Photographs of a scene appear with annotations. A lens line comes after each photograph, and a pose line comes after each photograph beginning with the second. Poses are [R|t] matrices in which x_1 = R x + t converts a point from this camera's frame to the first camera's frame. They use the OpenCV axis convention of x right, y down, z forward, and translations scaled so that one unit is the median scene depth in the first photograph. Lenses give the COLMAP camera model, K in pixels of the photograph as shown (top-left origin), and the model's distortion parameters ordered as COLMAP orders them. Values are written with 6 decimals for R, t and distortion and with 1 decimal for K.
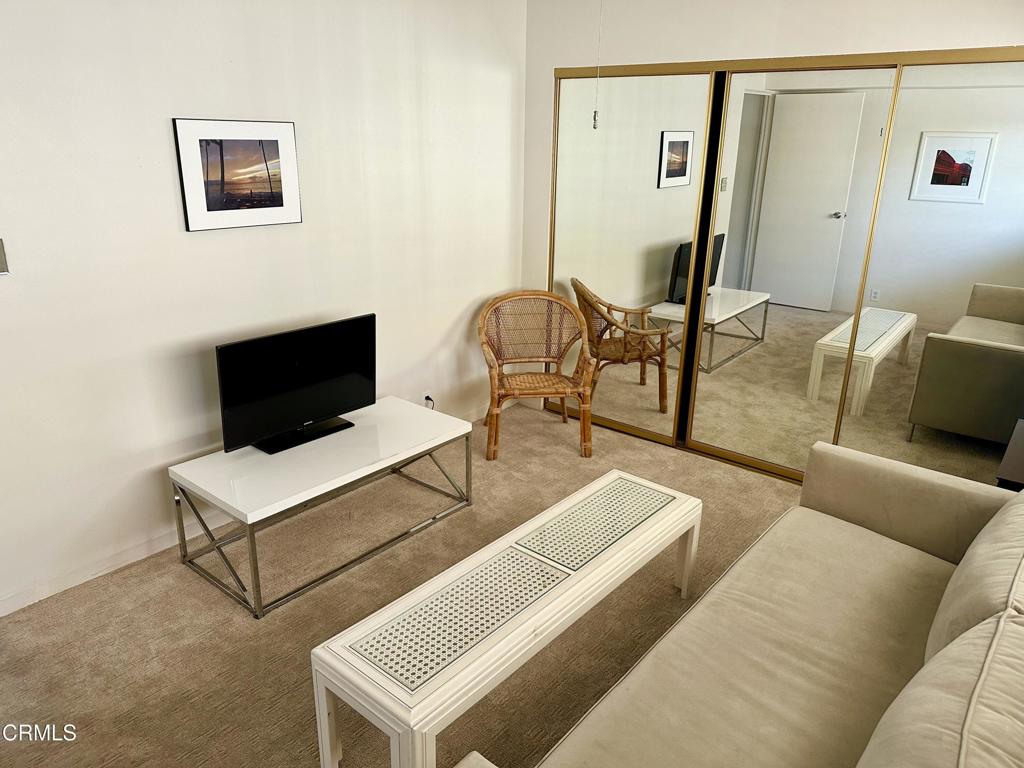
lens RADIAL K [[717.9, 0, 513.0], [0, 717.9, 382.1], [0, 0, 1]] dist [0.027075, -0.042164]
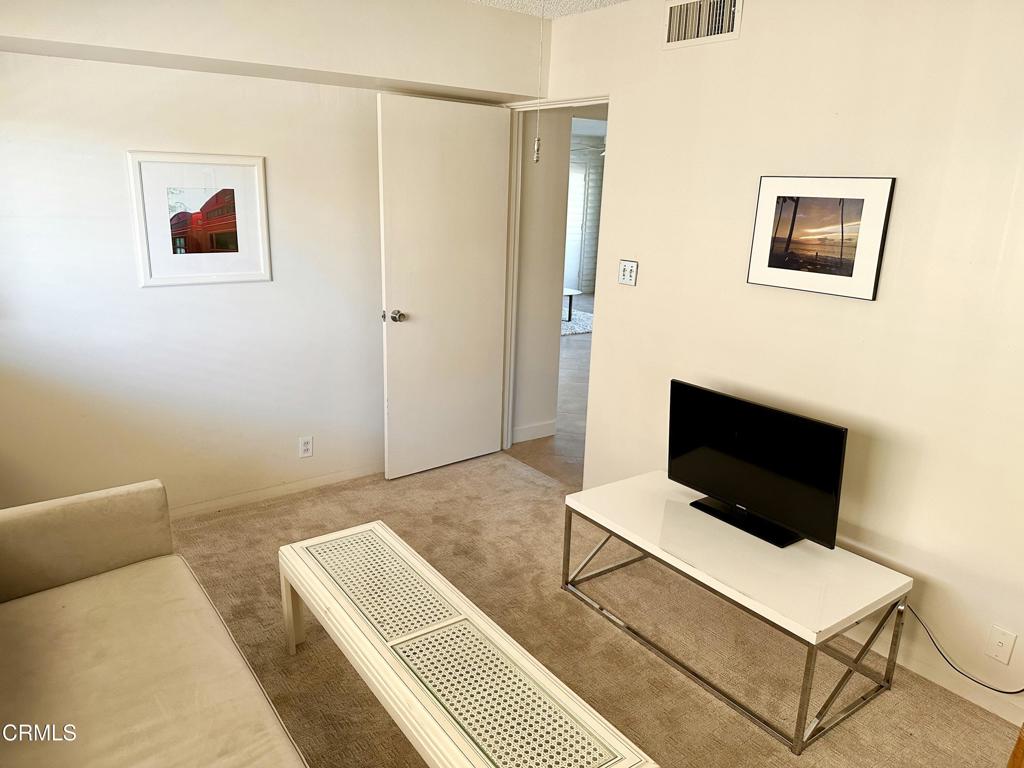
lens RADIAL K [[717.9, 0, 511.1], [0, 717.9, 388.6], [0, 0, 1]] dist [0.027075, -0.042164]
pose [[-0.238700, 0.245702, -0.939496, 0.616651], [-0.341868, 0.884267, 0.318117, -0.273061], [0.908927, 0.397118, -0.127077, 0.838704]]
